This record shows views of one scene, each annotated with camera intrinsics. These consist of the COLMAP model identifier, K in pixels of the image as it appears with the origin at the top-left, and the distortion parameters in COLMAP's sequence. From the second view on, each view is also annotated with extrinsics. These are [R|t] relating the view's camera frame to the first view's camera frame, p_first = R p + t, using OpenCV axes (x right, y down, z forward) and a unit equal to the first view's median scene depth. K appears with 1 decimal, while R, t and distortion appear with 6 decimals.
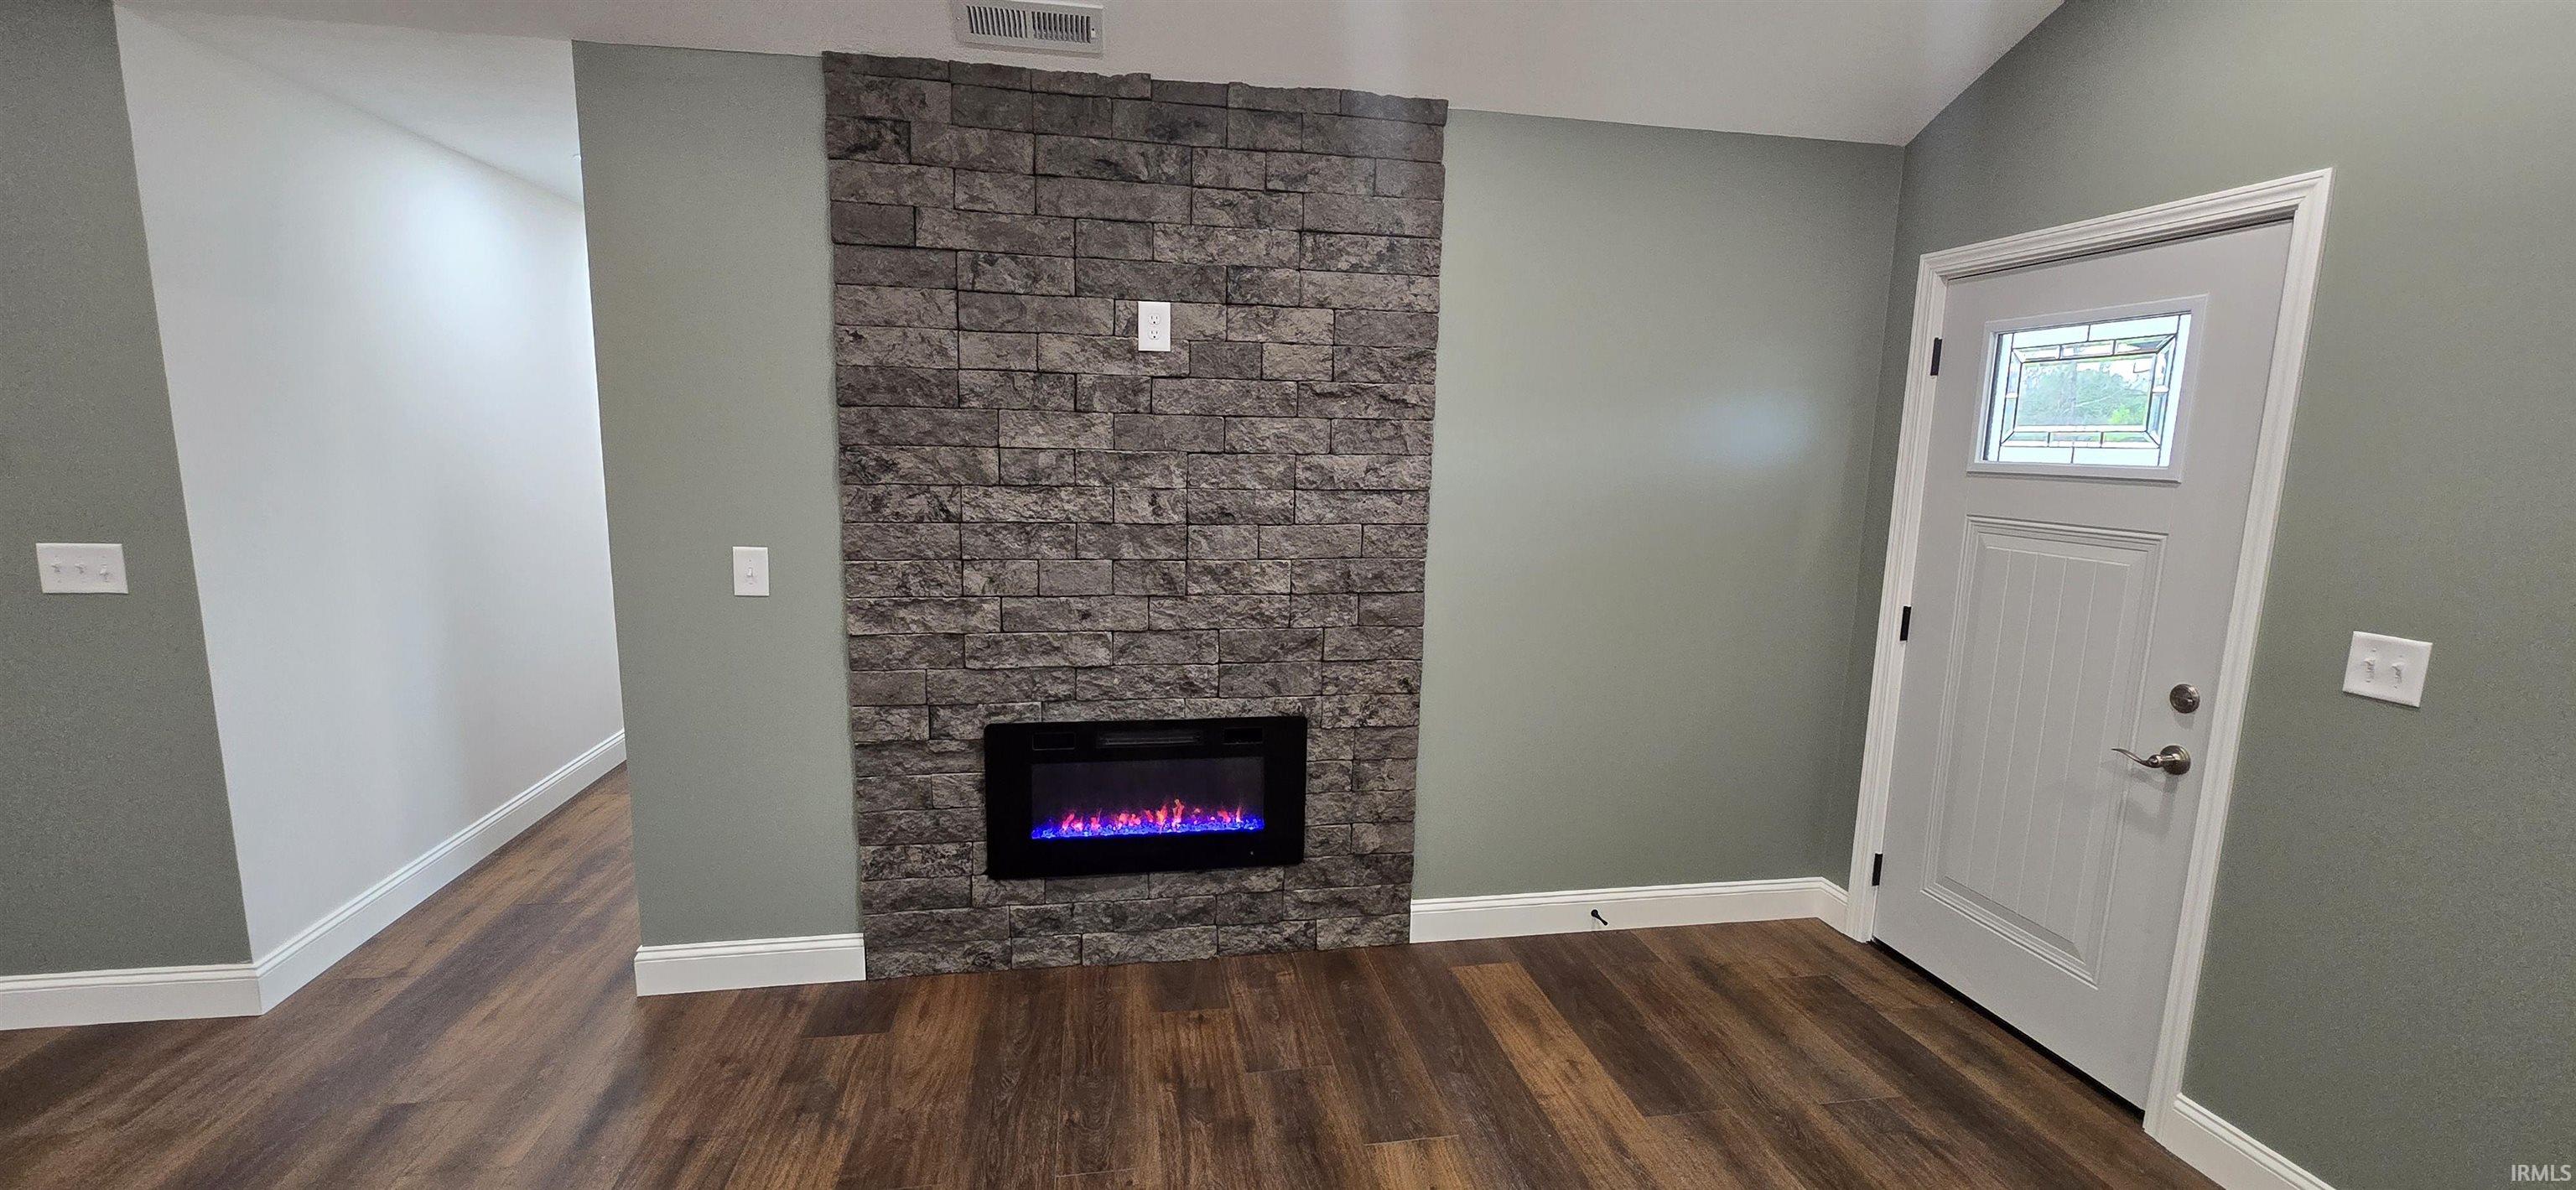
lens RADIAL K [[1059.4, 0, 1281.1], [0, 1059.4, 602.2], [0, 0, 1]] dist [-0.000491, -0.000052]
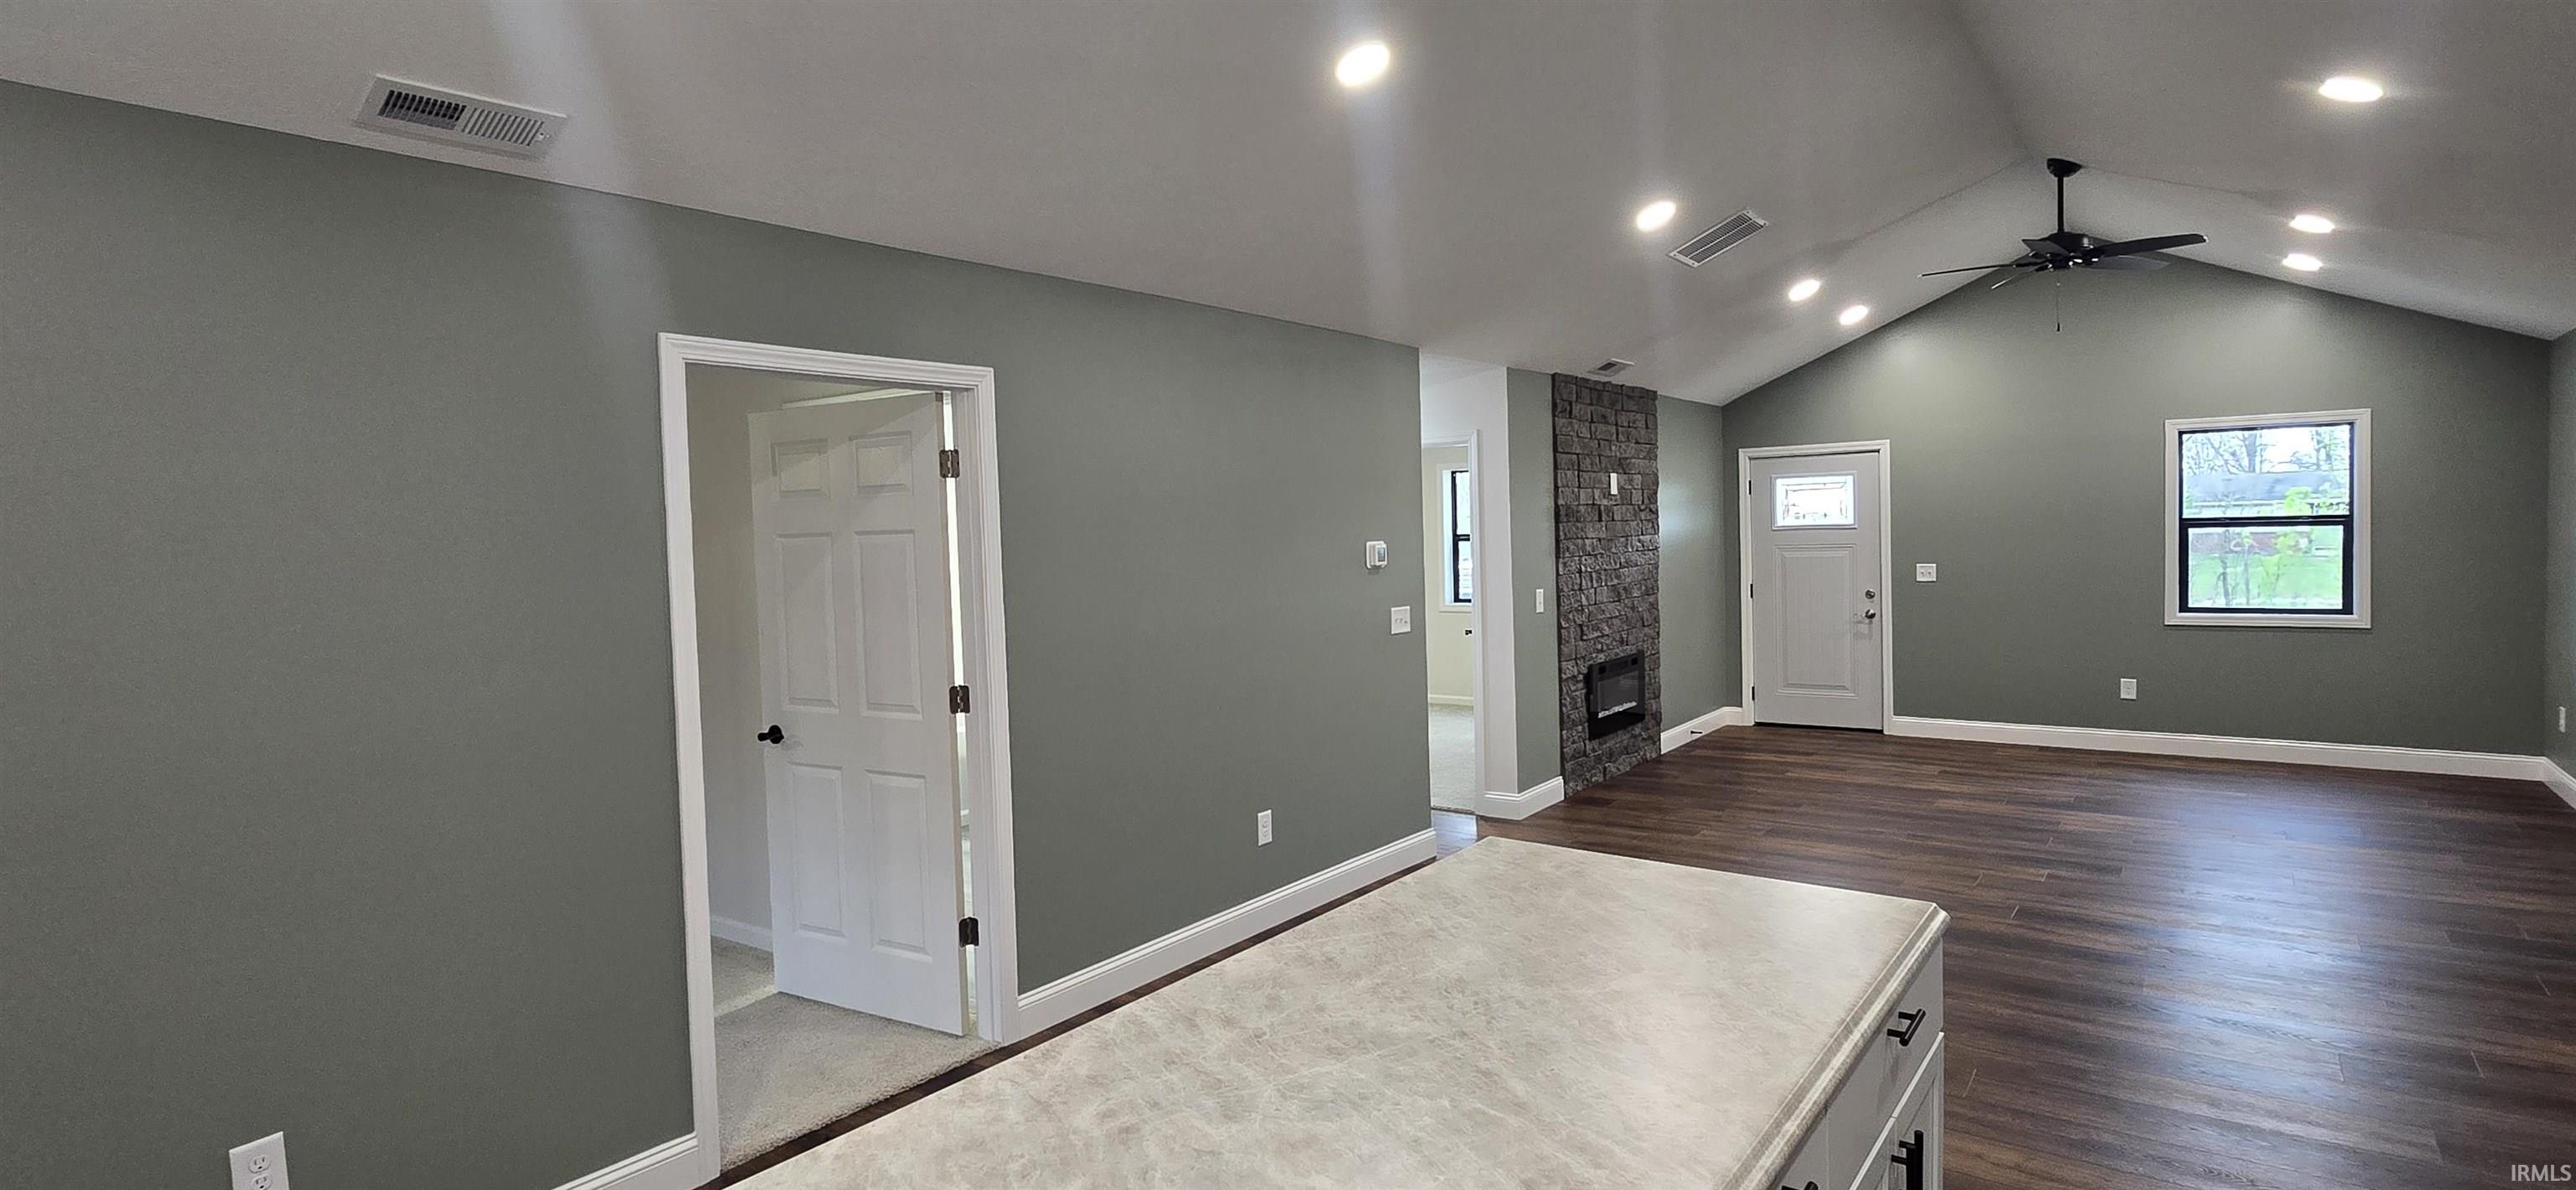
lens RADIAL K [[1269.8, 0, 1294.7], [0, 1269.8, 580.8], [0, 0, 1]] dist [-0.001368, -0.000065]
pose [[0.719759, -0.073083, 0.690367, -2.505304], [0.155295, 0.986193, -0.057508, 0.001001], [-0.676632, 0.148602, 0.721170, -0.492189]]
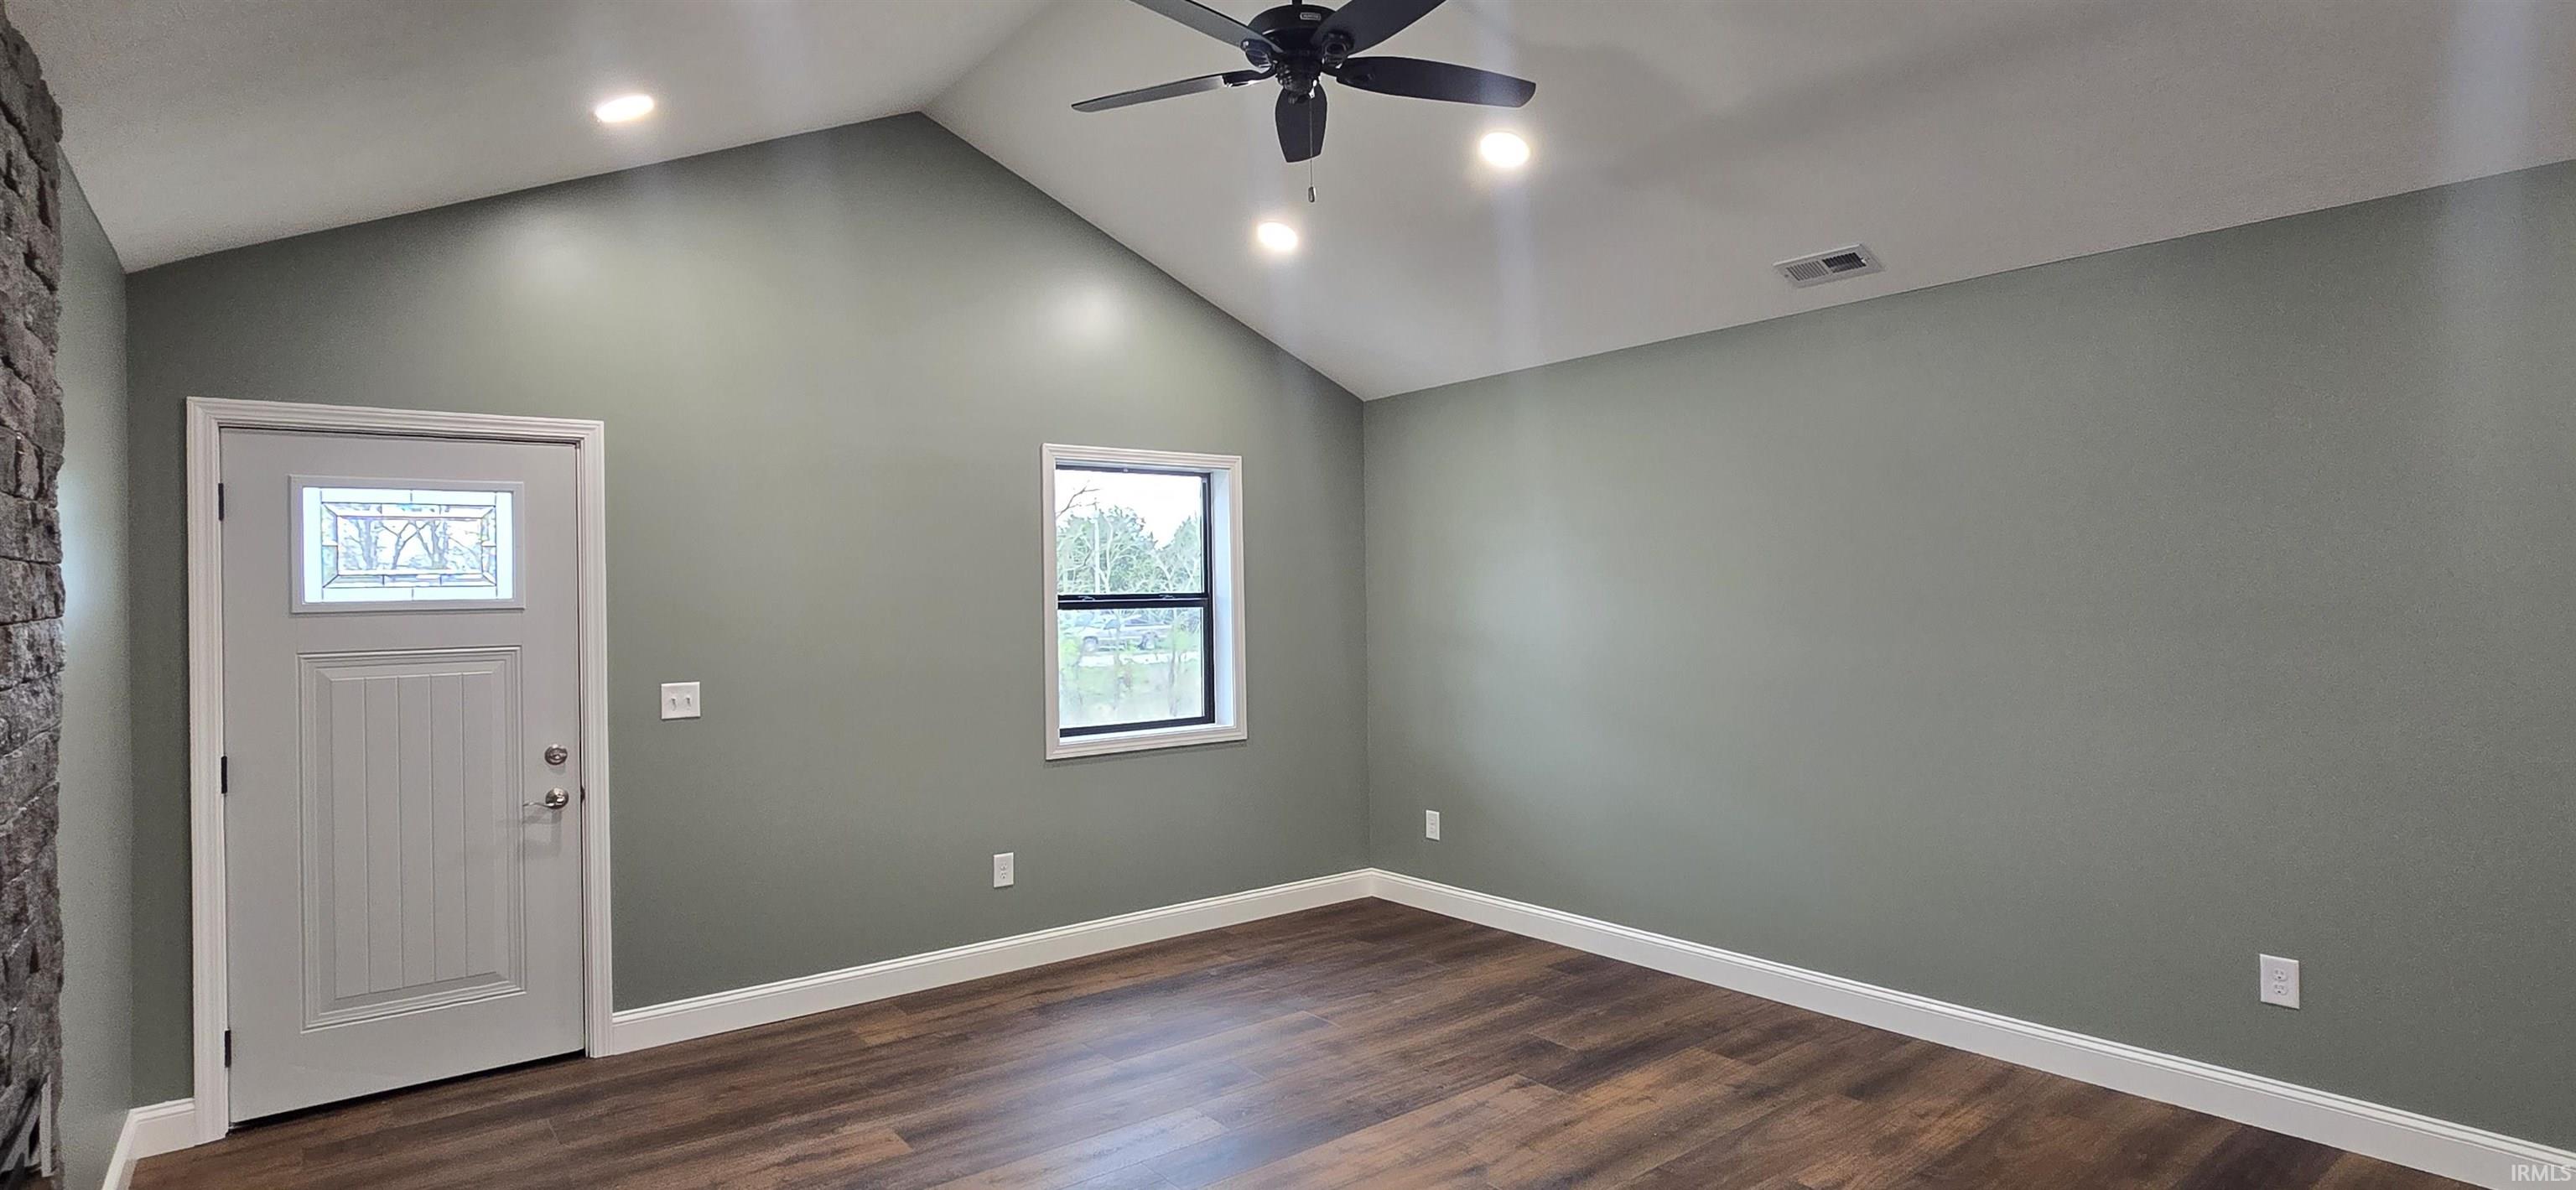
lens RADIAL K [[1269.8, 0, 1294.7], [0, 1269.8, 580.8], [0, 0, 1]] dist [-0.001368, -0.000065]
pose [[-0.471376, -0.008146, 0.881895, -0.952972], [0.145968, 0.985446, 0.087123, -0.122091], [-0.869769, 0.169796, -0.463327, 0.725664]]
